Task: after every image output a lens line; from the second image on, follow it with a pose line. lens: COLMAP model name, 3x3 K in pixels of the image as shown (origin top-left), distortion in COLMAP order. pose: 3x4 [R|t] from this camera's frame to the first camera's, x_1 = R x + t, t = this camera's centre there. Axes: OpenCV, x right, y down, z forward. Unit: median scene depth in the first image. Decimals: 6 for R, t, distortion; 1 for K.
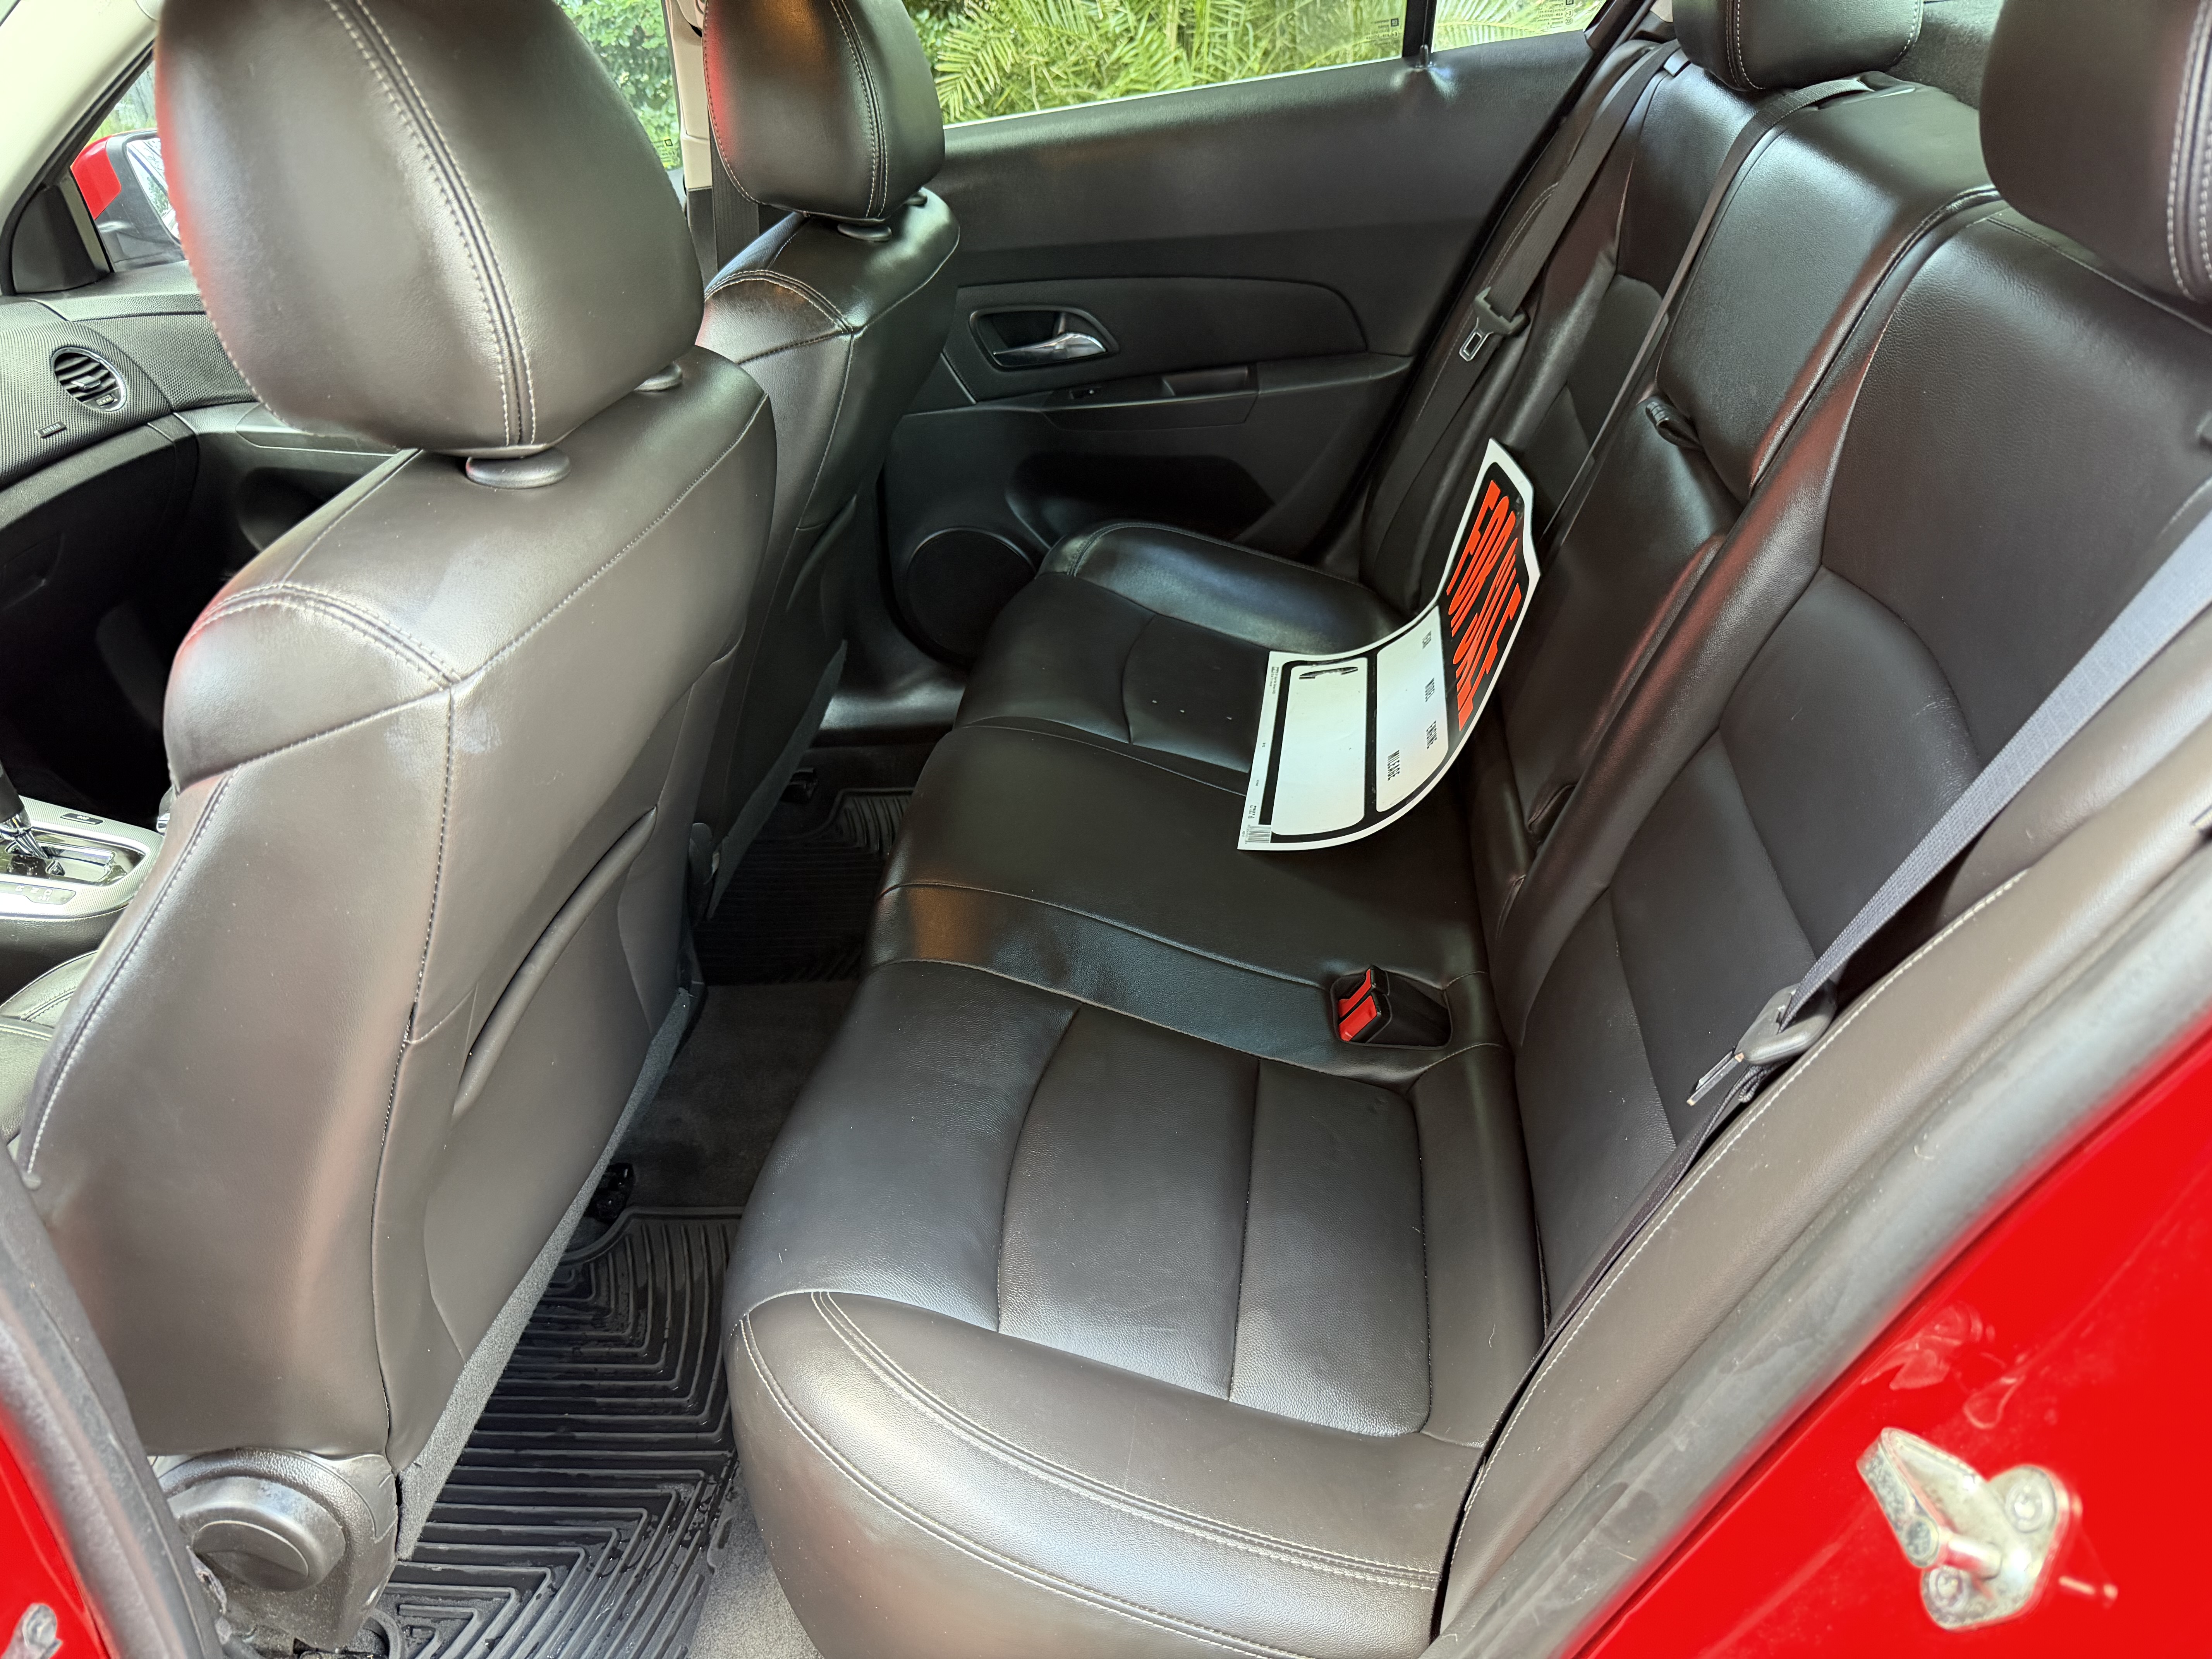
lens RADIAL K [[1528.8, 0, 1110.1], [0, 1528.8, 830.0], [0, 0, 1]] dist [0.025831, -0.012435]
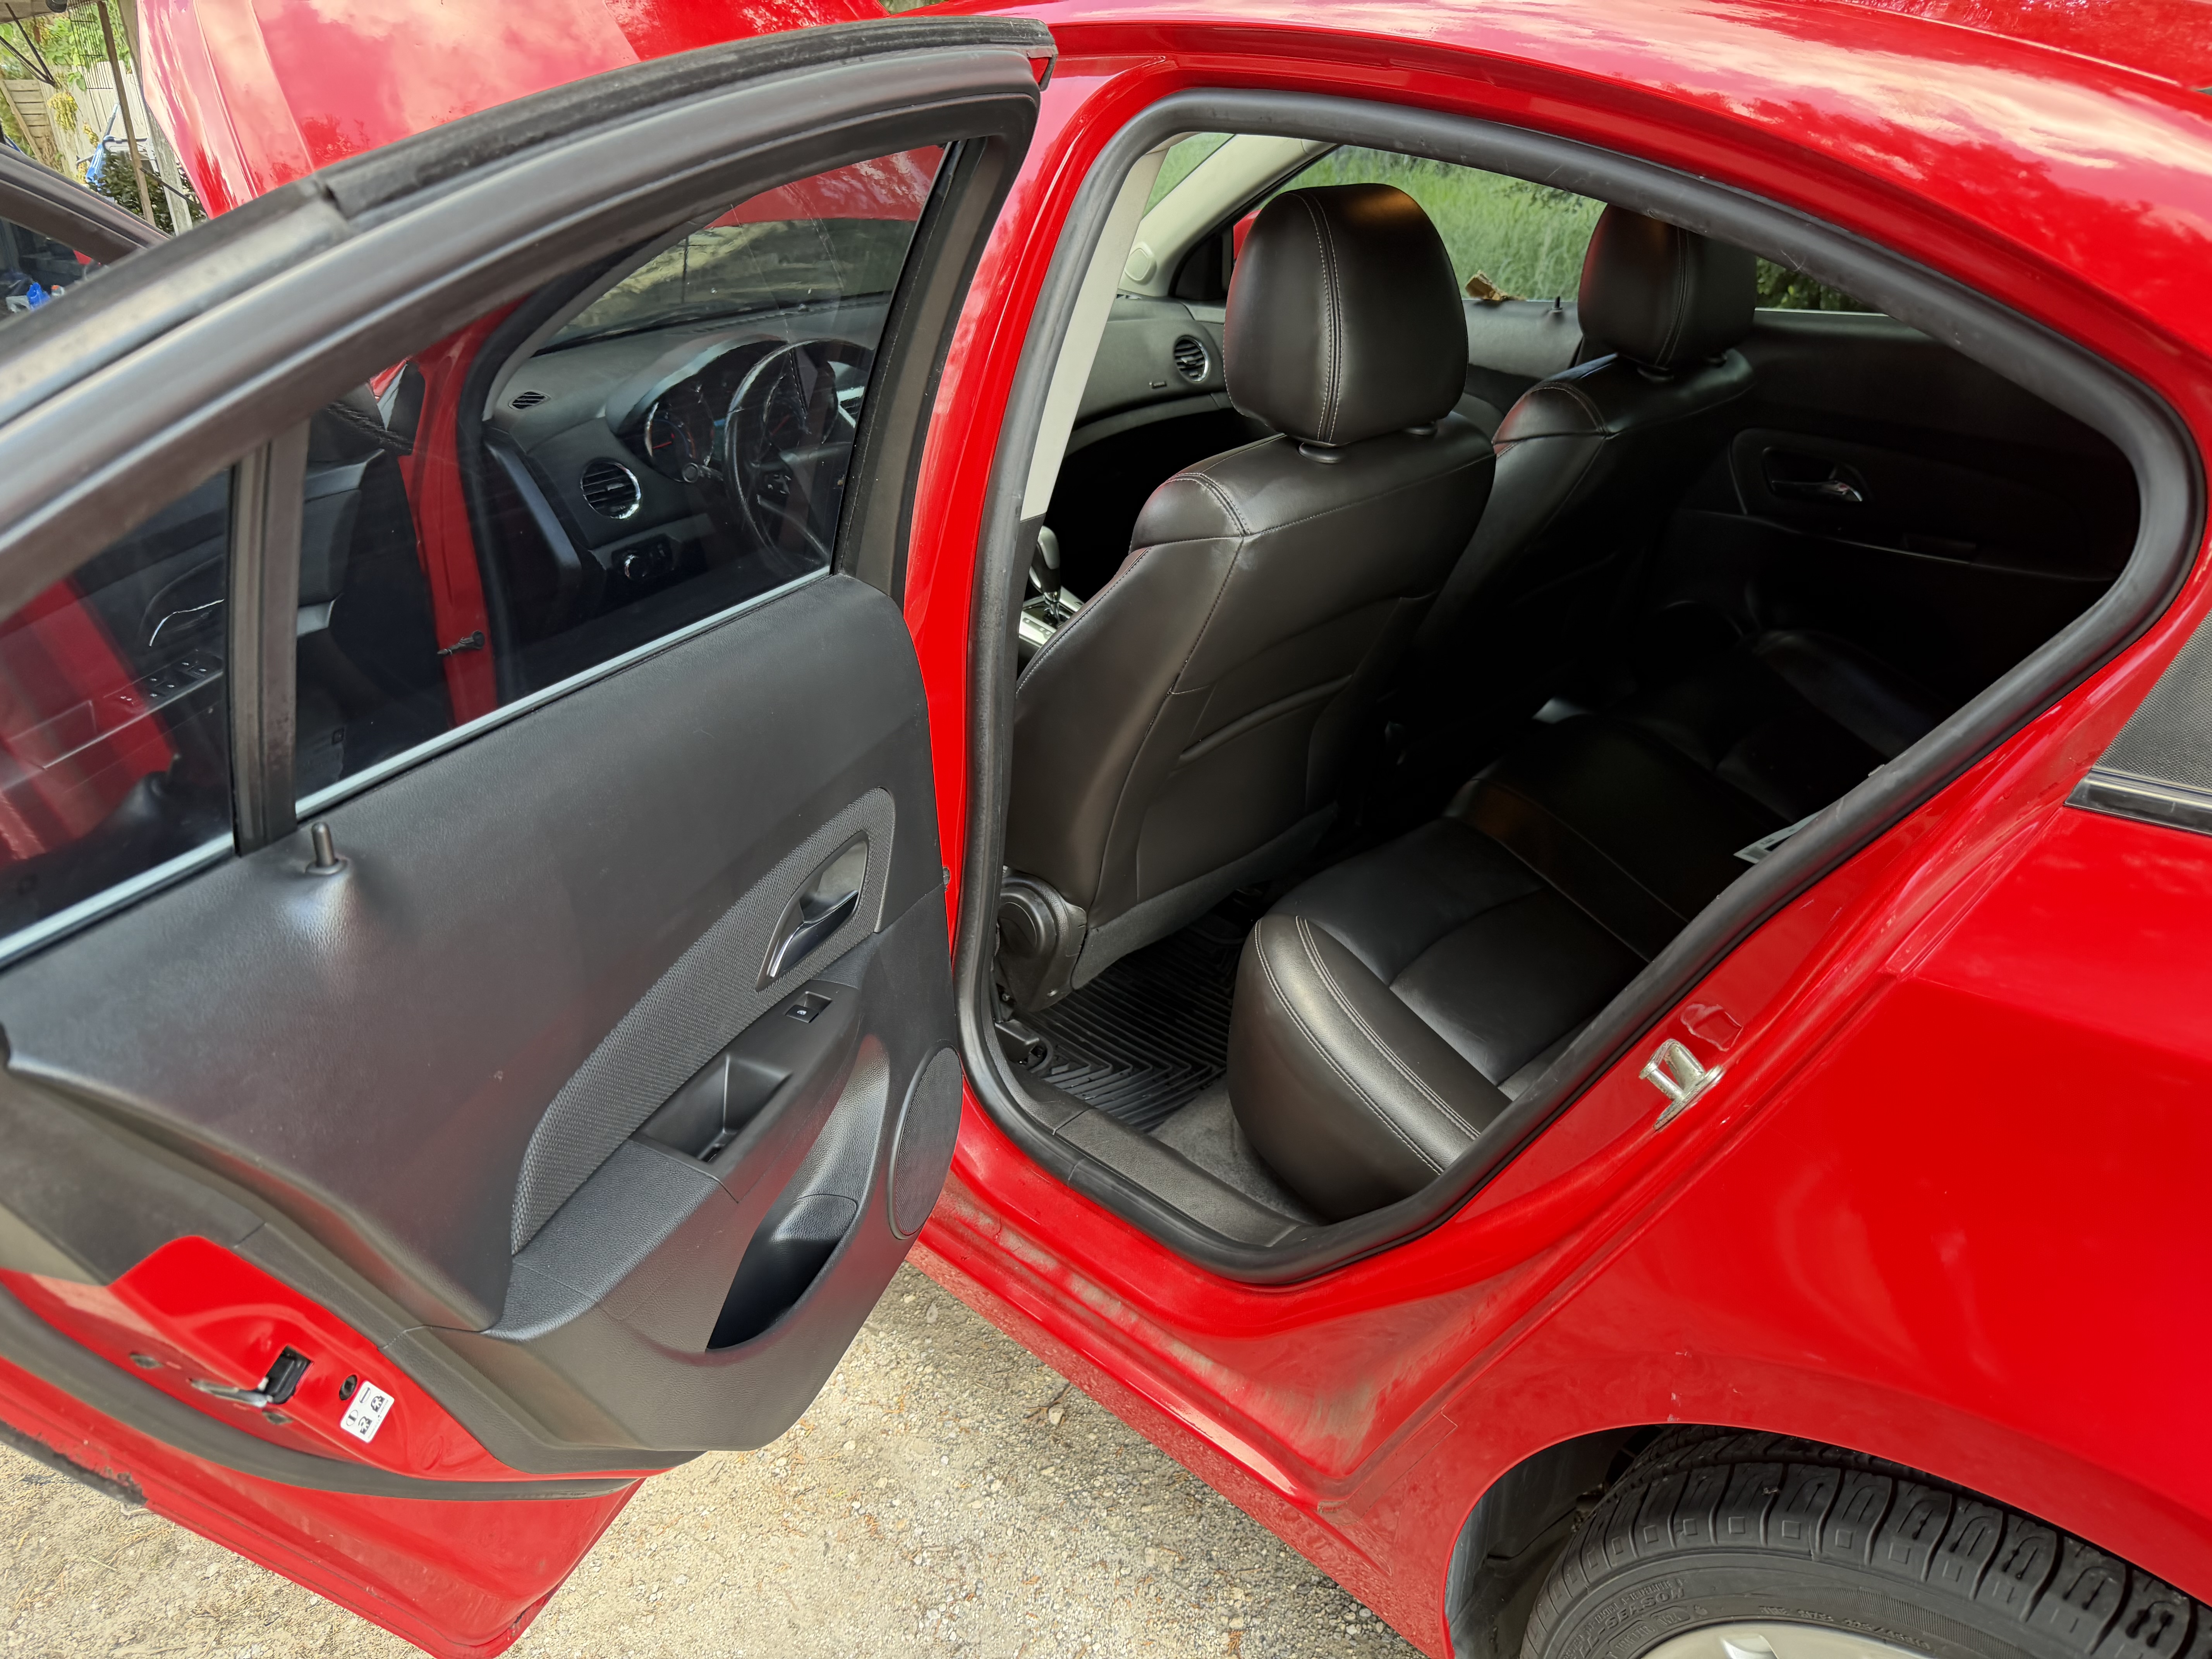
lens RADIAL K [[1528.8, 0, 1116.2], [0, 1528.8, 827.9], [0, 0, 1]] dist [0.025831, -0.012435]
pose [[0.788346, 0.358844, -0.499742, 0.514030], [-0.378912, 0.923138, 0.065132, 0.168446], [0.484703, 0.138012, 0.863722, -0.708853]]
